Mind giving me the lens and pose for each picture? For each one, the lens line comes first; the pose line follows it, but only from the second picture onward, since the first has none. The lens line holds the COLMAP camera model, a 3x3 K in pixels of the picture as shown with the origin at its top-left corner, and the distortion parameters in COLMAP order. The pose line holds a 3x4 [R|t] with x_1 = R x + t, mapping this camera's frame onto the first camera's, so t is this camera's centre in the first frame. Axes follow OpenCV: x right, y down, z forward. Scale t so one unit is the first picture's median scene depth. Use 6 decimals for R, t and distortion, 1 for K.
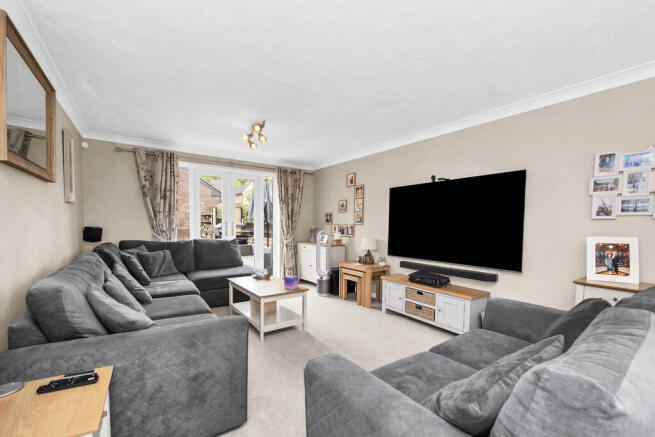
lens RADIAL K [[265.1, 0, 326.4], [0, 265.1, 222.2], [0, 0, 1]] dist [-0.010818, -0.001039]
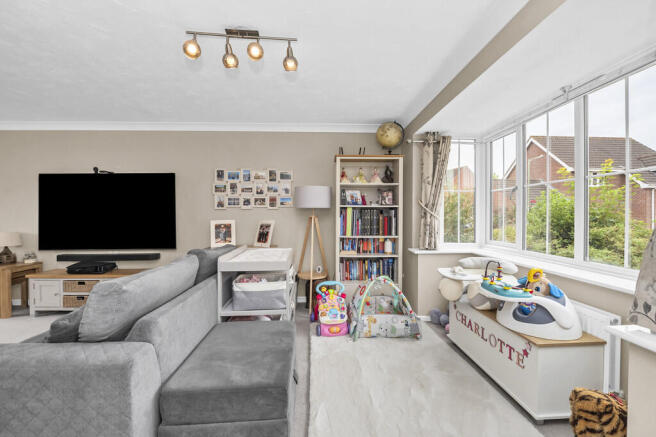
lens RADIAL K [[265.5, 0, 331.0], [0, 265.5, 212.4], [0, 0, 1]] dist [-0.010818, -0.001039]
pose [[0.526561, -0.008870, 0.850091, 0.010956], [0.005743, 0.999960, 0.006876, -0.000265], [-0.850118, 0.001262, 0.526591, -0.331793]]
